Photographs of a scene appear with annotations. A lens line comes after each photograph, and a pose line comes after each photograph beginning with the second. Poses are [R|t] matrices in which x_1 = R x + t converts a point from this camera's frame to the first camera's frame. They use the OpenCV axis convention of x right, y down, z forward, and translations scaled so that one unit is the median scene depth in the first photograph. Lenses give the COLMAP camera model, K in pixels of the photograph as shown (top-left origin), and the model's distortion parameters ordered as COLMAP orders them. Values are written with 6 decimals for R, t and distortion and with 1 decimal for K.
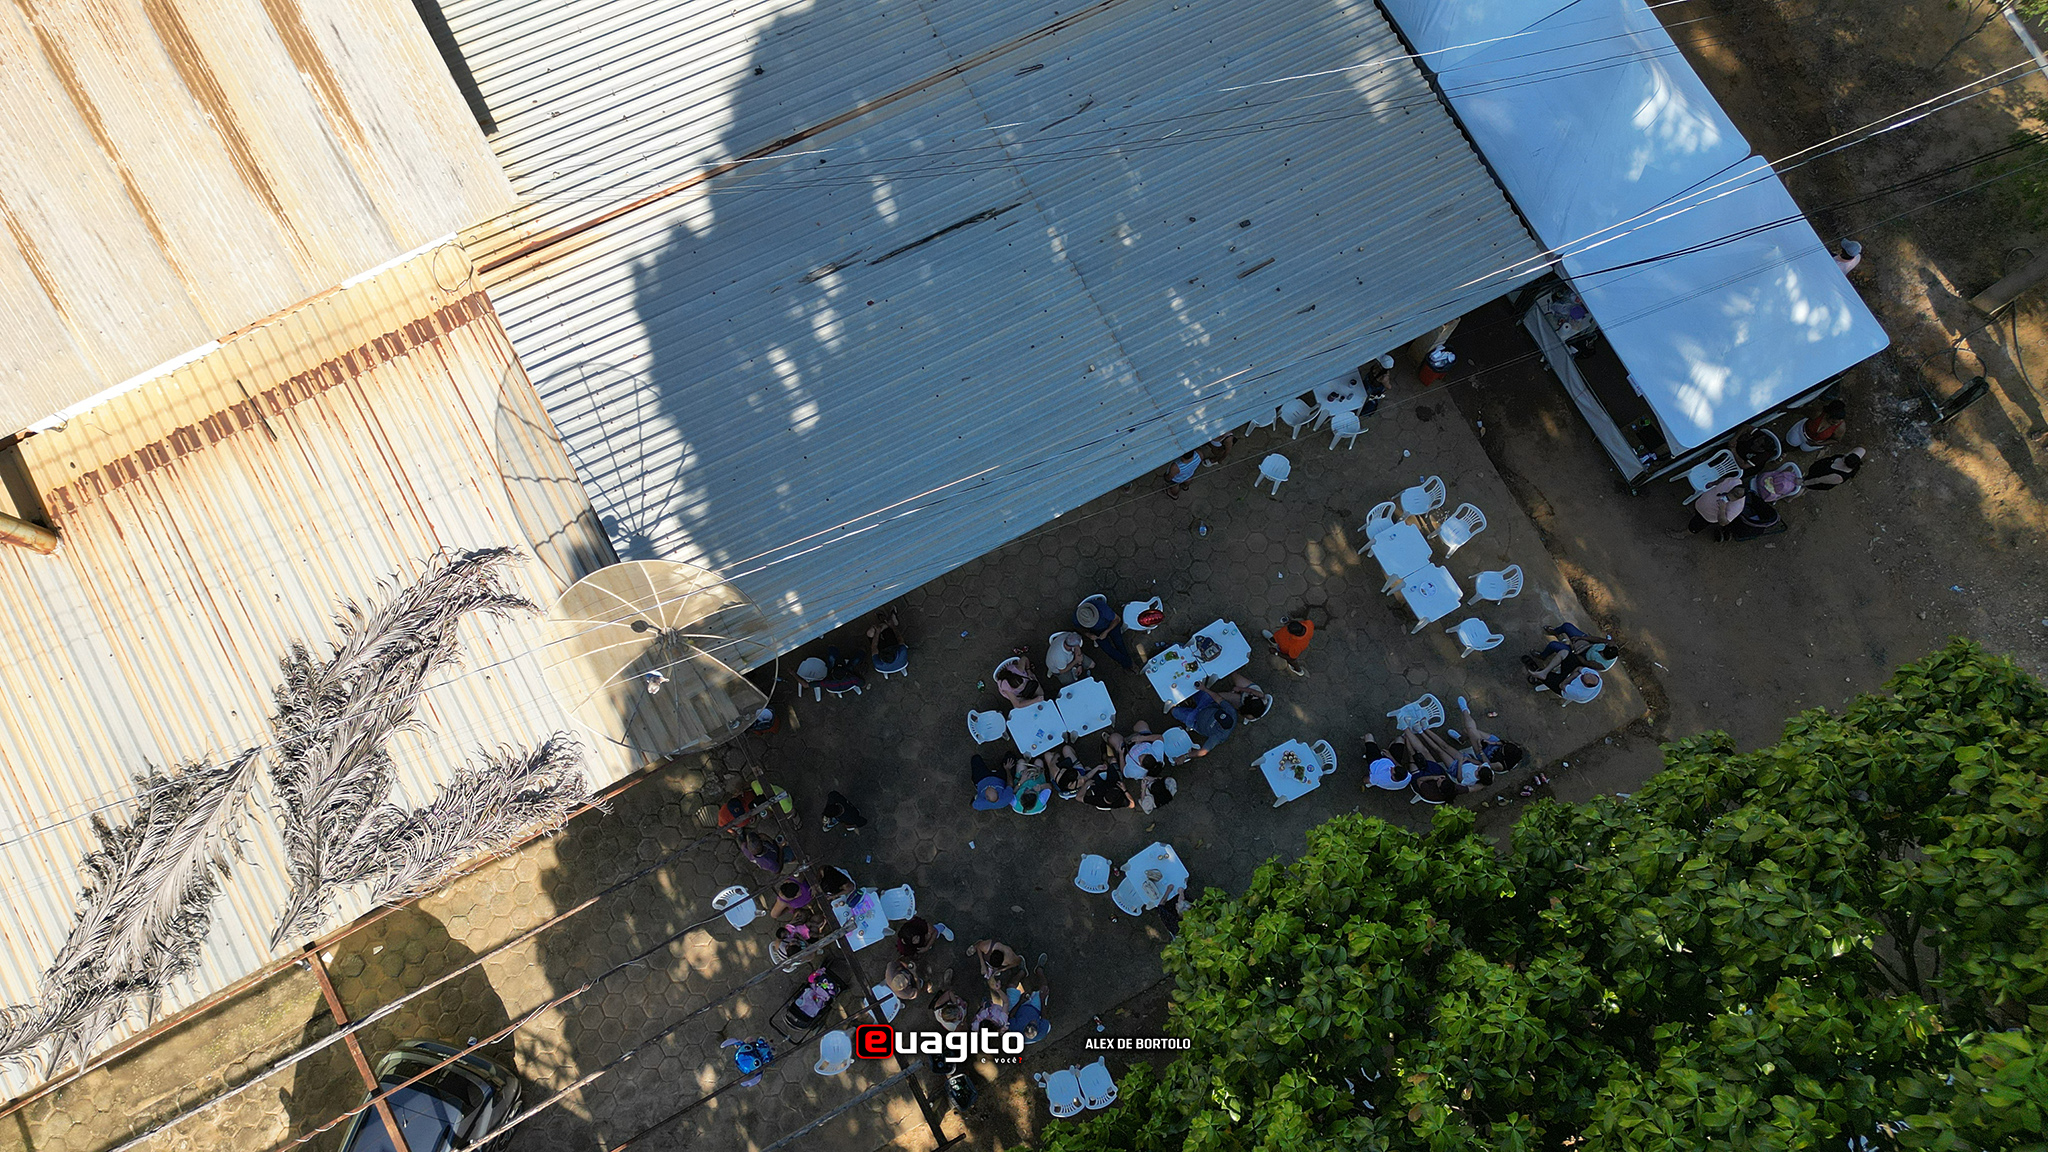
lens RADIAL K [[1476.6, 0, 1022.9], [0, 1476.6, 535.2], [0, 0, 1]] dist [0.054627, -0.125010]
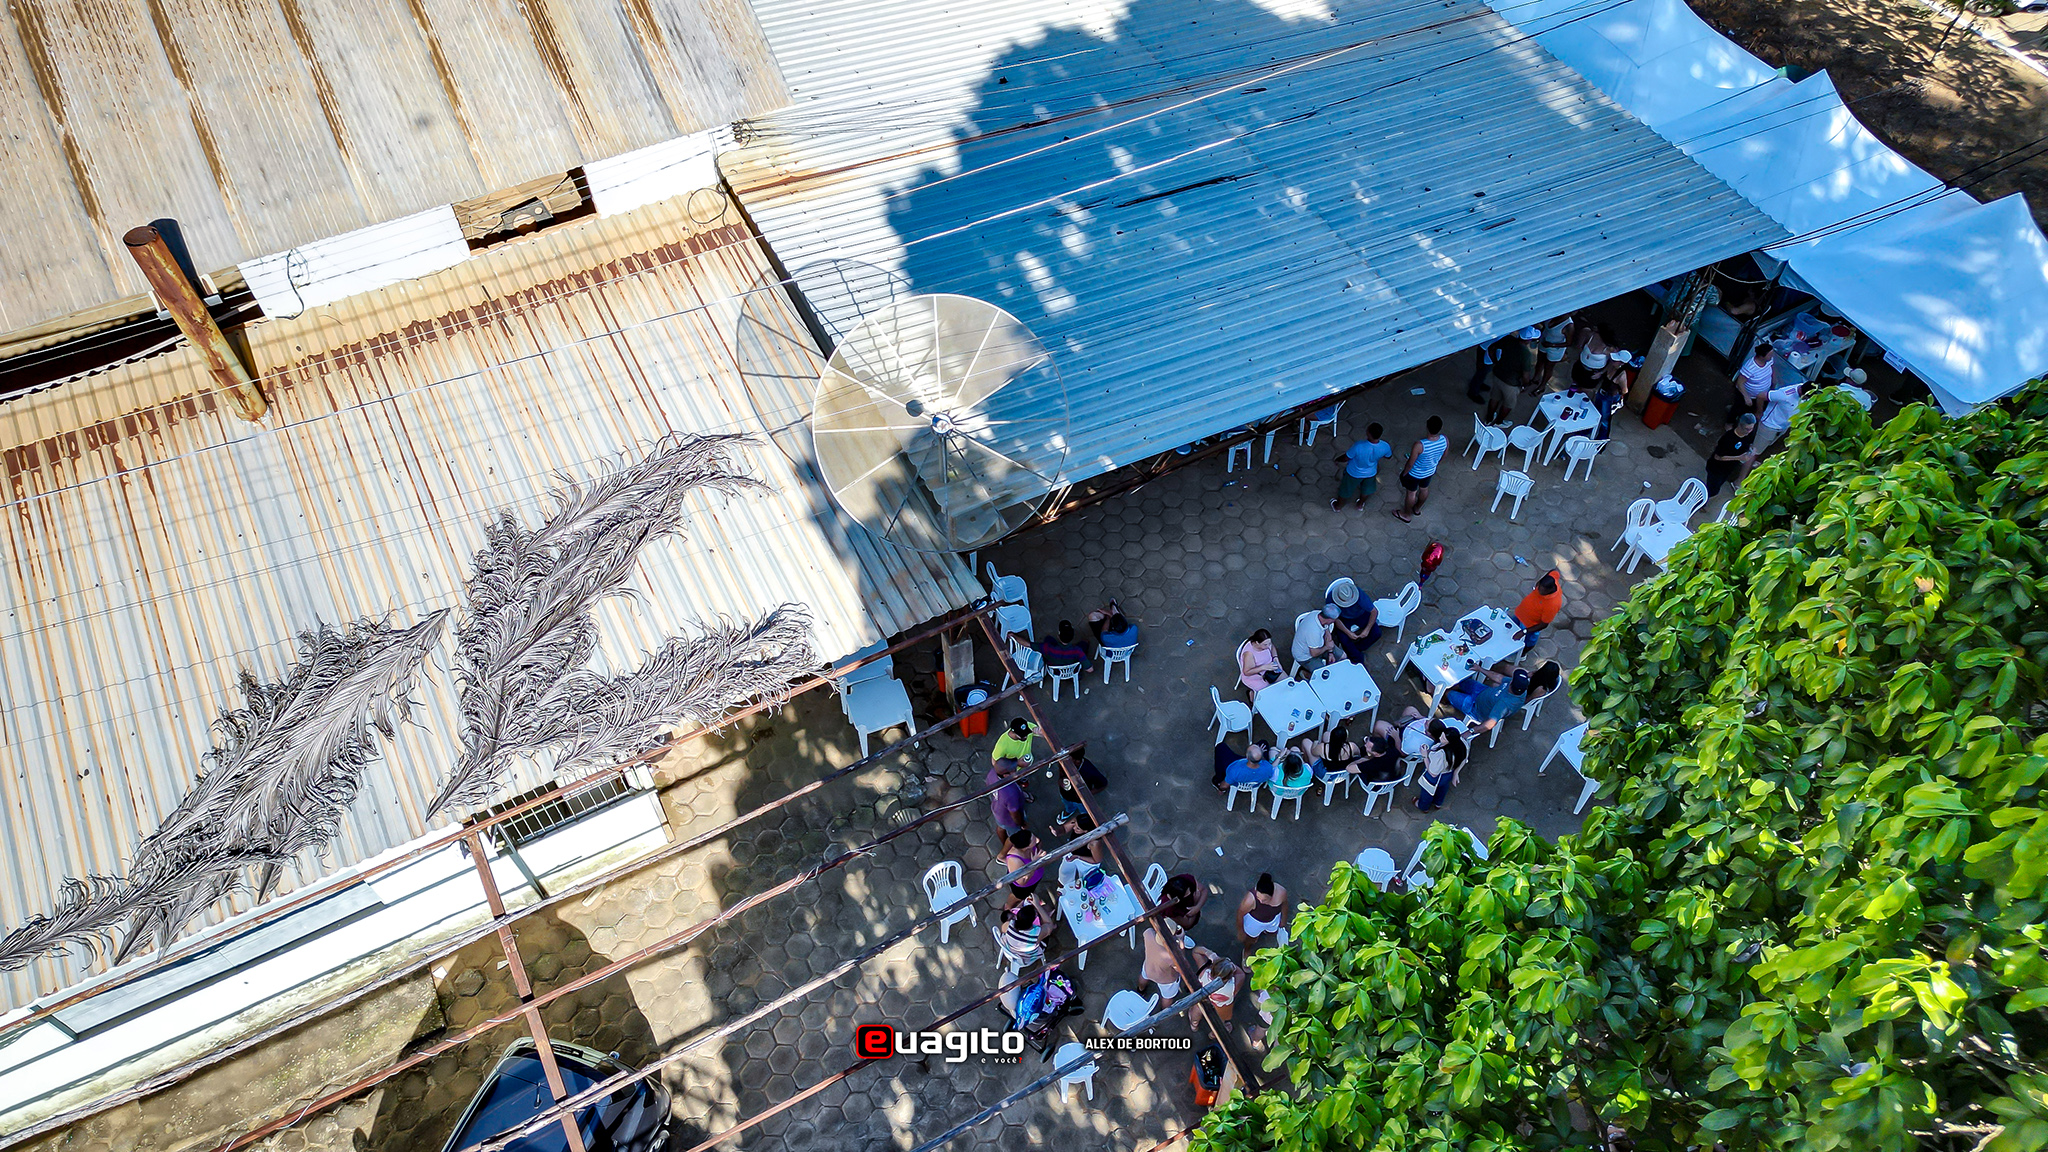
lens RADIAL K [[1473.2, 0, 977.2], [0, 1473.2, 578.4], [0, 0, 1]] dist [0.040215, -0.122225]
pose [[0.999744, 0.011441, -0.019527, -0.177946], [-0.018535, 0.908993, -0.416399, 0.475298], [0.012986, 0.416654, 0.908972, 0.190894]]
